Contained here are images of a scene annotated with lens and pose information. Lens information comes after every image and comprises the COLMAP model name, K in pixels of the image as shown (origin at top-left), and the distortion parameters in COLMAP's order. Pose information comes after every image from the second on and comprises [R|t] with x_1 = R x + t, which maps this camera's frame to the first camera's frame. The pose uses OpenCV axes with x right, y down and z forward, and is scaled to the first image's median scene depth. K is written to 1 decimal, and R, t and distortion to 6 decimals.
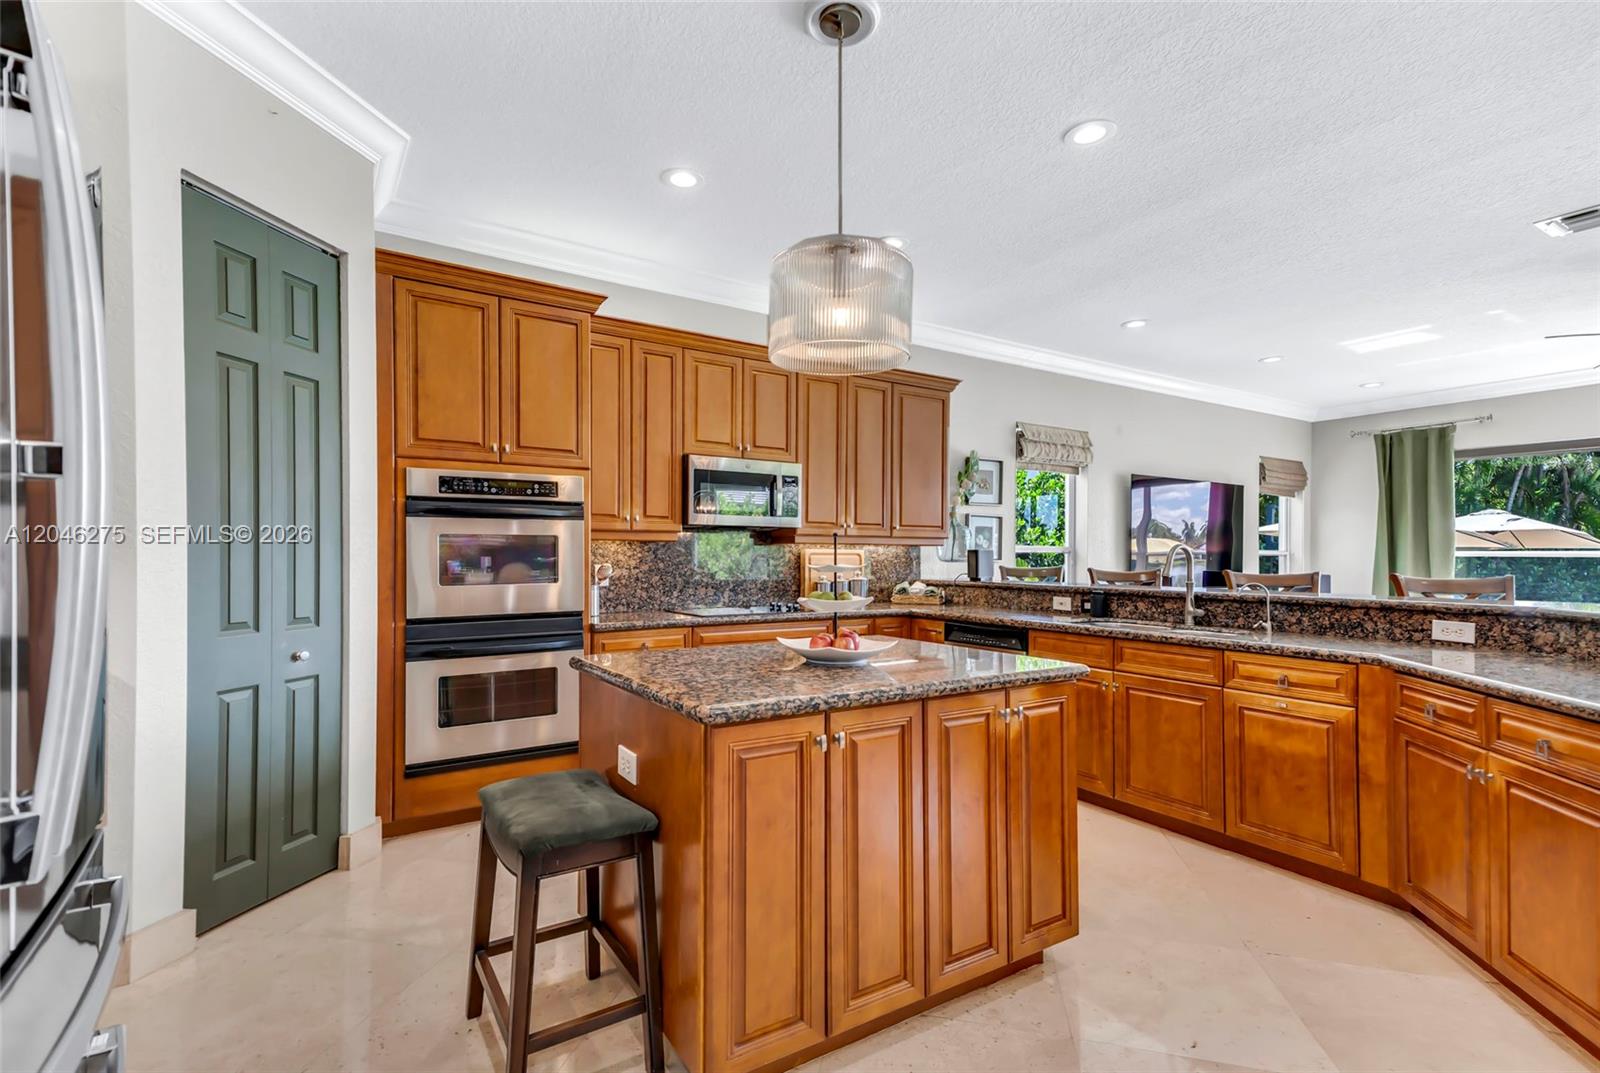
lens RADIAL K [[736.7, 0, 801.7], [0, 736.7, 550.0], [0, 0, 1]] dist [0.035779, -0.000005]
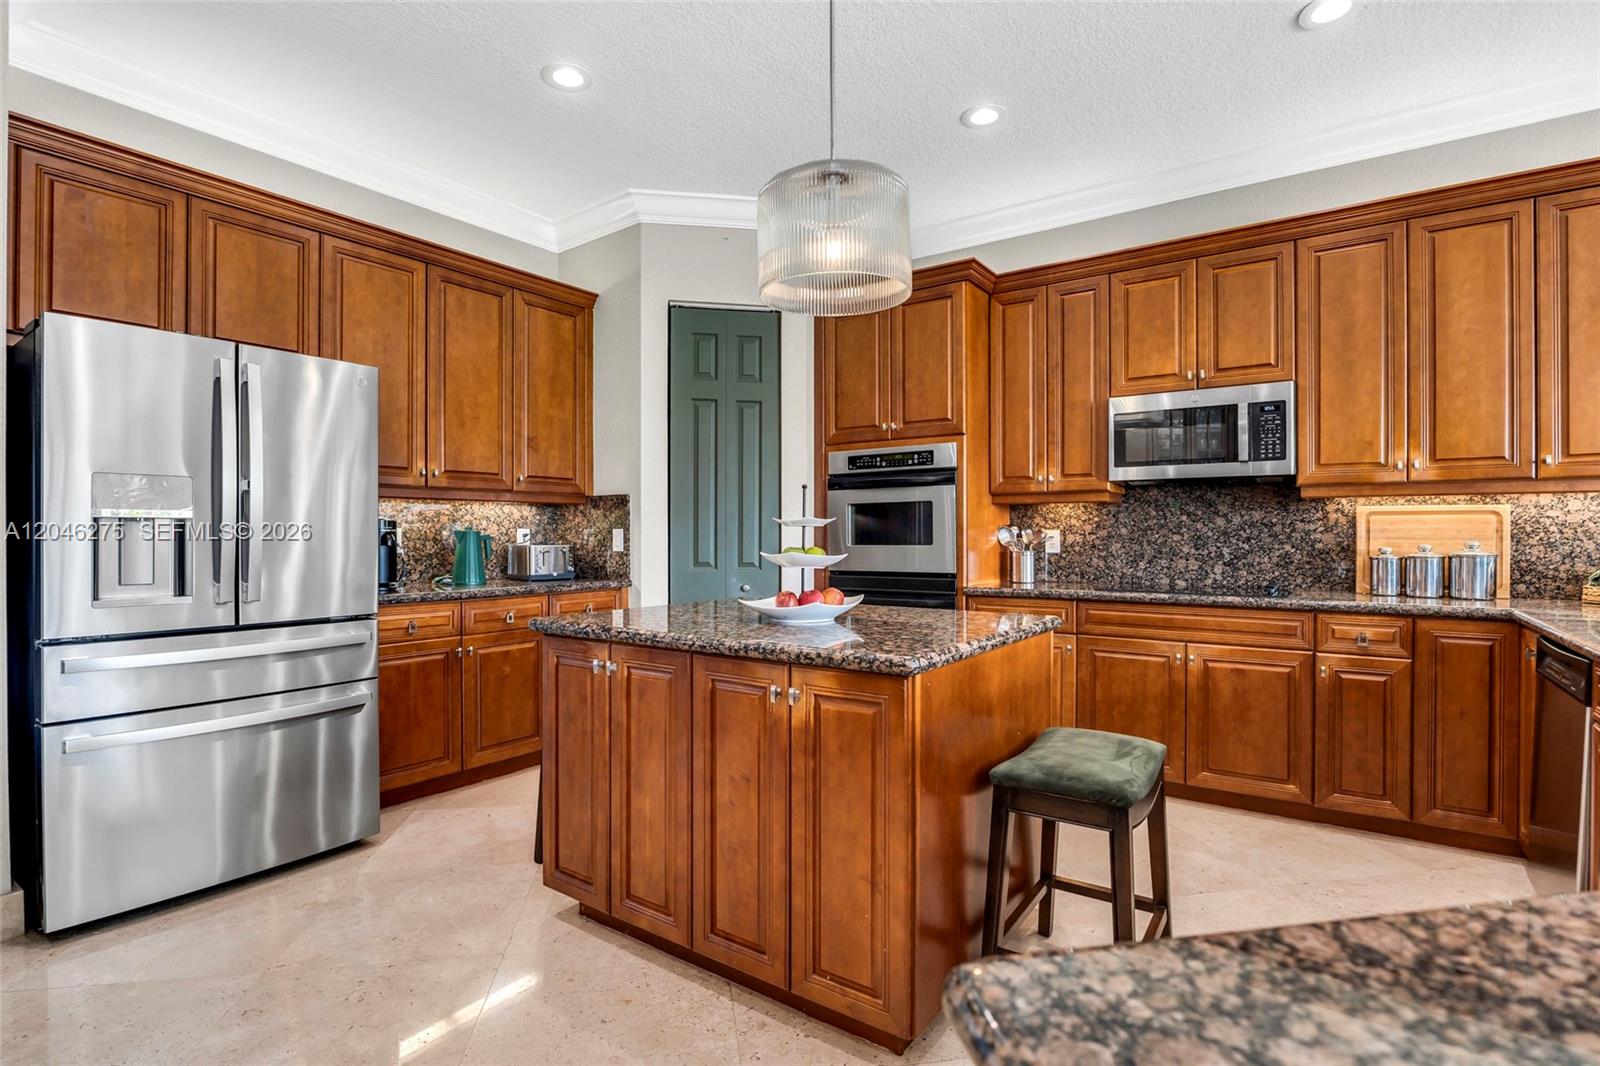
lens RADIAL K [[778.1, 0, 800.0], [0, 778.1, 533.0], [0, 0, 1]] dist [0.001823, 0.000363]
pose [[0.375199, -0.004784, -0.926932, 0.617437], [0.010226, 0.999947, -0.001022, 0.025422], [0.926888, -0.009095, 0.375228, 0.394793]]
